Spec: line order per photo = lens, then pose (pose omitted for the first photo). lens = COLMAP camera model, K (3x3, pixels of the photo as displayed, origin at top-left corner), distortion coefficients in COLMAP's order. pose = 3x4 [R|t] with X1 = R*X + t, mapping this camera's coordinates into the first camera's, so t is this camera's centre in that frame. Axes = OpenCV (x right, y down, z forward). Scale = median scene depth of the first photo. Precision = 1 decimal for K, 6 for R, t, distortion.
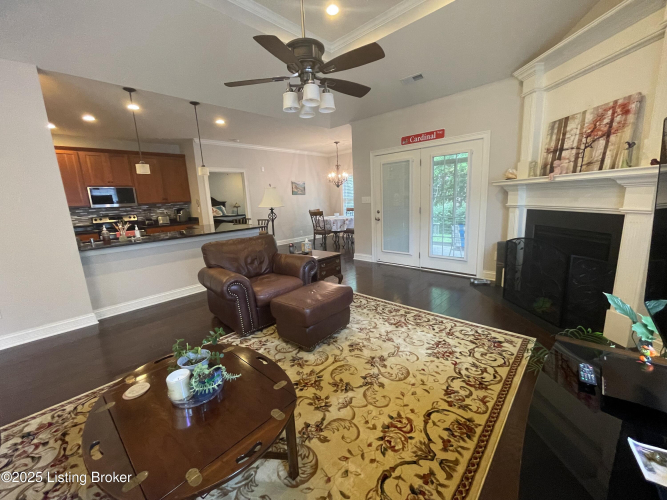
lens RADIAL K [[274.1, 0, 334.7], [0, 274.1, 249.4], [0, 0, 1]] dist [-0.000594, -0.000014]
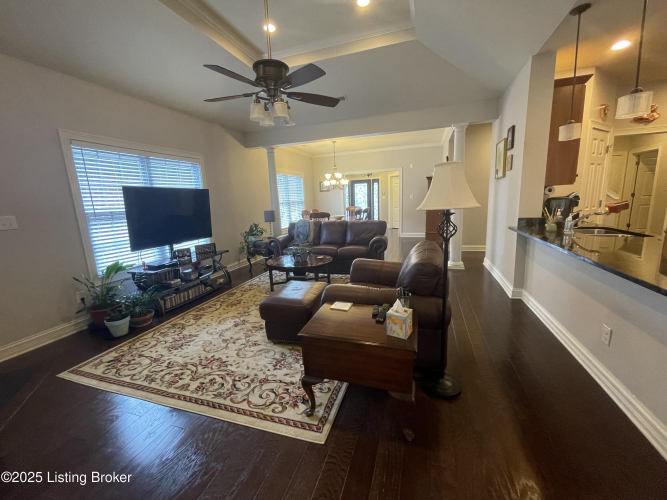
lens RADIAL K [[274.1, 0, 333.8], [0, 274.1, 248.5], [0, 0, 1]] dist [-0.000594, -0.000014]
pose [[-0.907475, 0.157681, -0.389391, 0.186044], [0.006117, 0.931749, 0.363051, -0.399080], [0.420061, 0.327078, -0.846504, 2.034336]]
